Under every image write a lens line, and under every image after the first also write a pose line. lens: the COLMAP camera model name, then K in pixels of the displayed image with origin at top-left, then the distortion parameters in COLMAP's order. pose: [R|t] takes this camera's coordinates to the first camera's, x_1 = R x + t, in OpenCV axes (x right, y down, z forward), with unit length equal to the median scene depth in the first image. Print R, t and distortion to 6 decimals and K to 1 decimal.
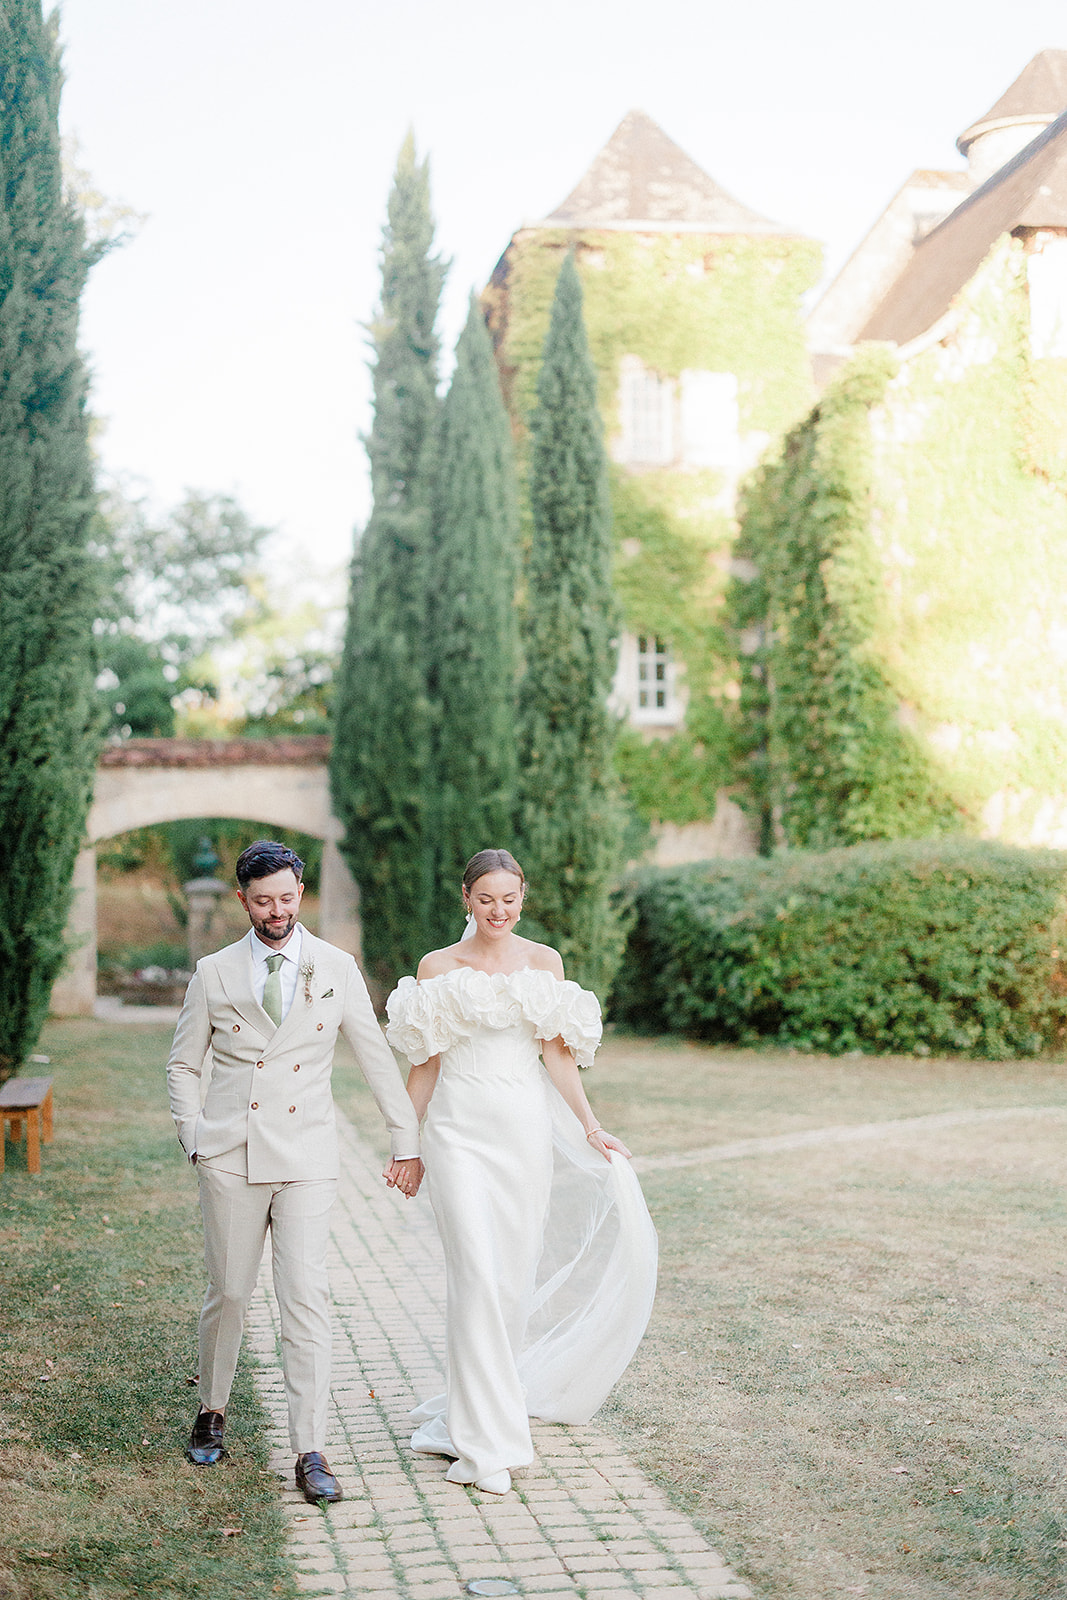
lens RADIAL K [[2249.4, 0, 535.4], [0, 2249.4, 801.3], [0, 0, 1]] dist [0.014003, 0.024444]
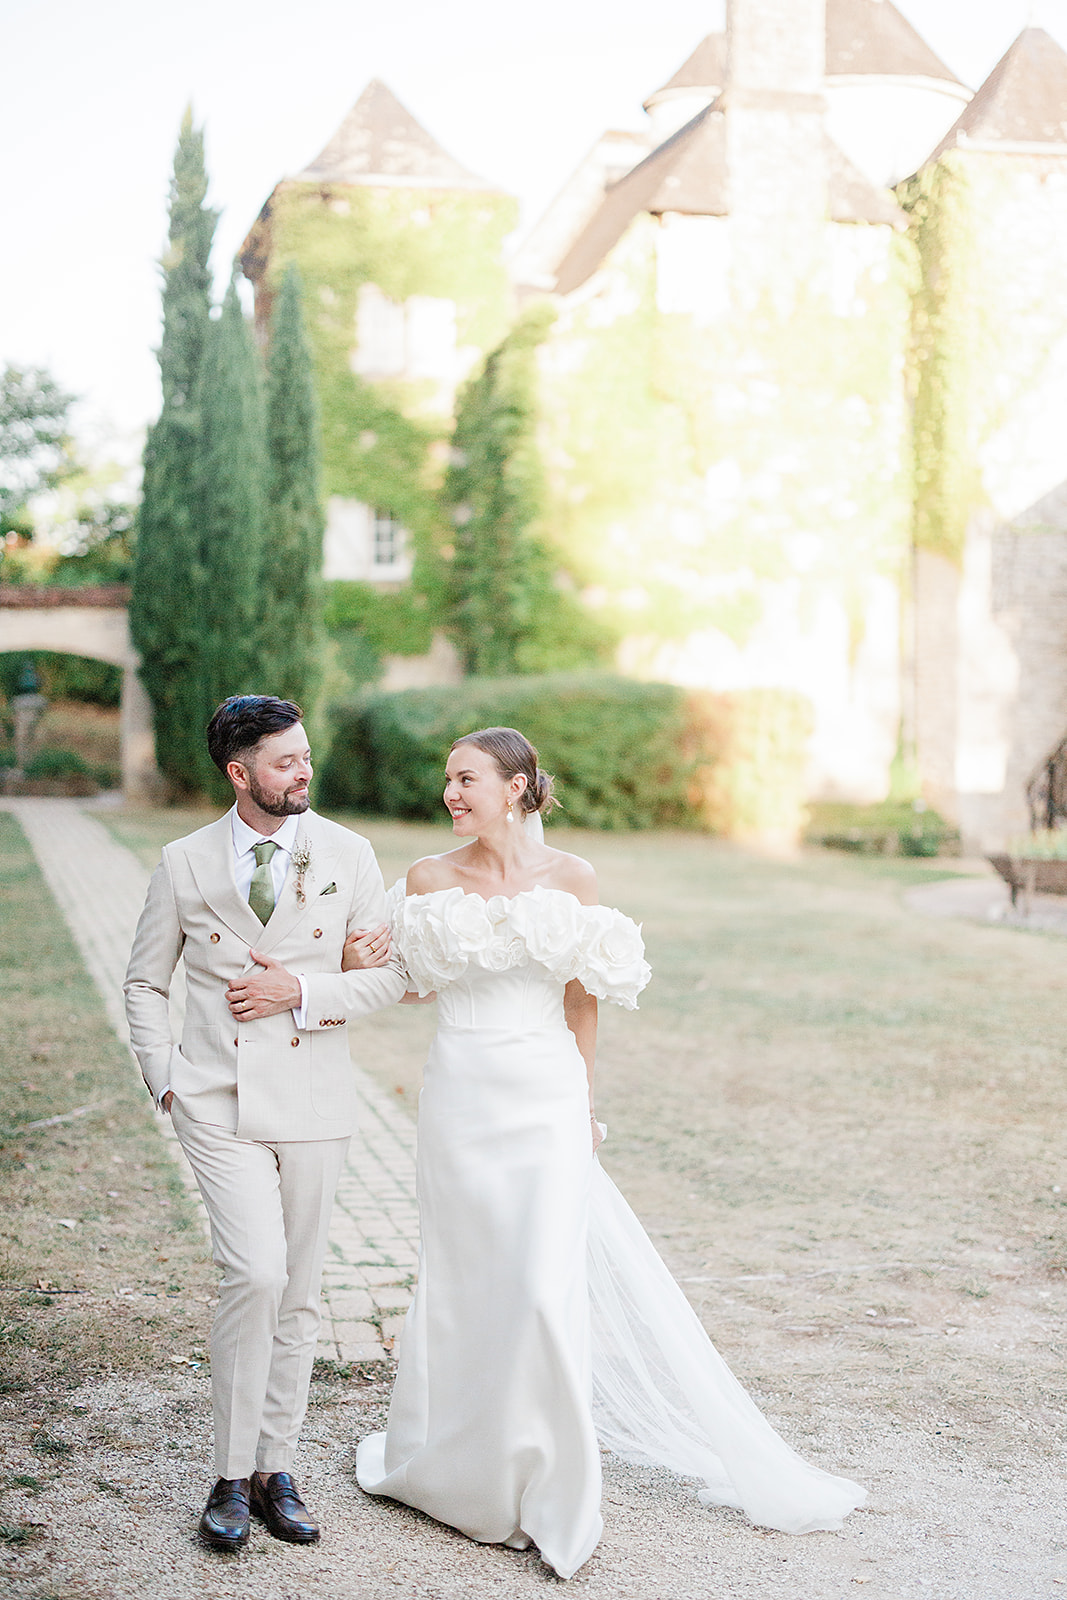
lens RADIAL K [[2249.4, 0, 535.4], [0, 2249.4, 801.3], [0, 0, 1]] dist [0.014003, 0.024444]
pose [[0.996535, 0.003678, 0.083094, 0.032824], [-0.010328, 0.996761, 0.079749, -0.011557], [-0.082532, -0.080331, 0.993346, -0.297694]]
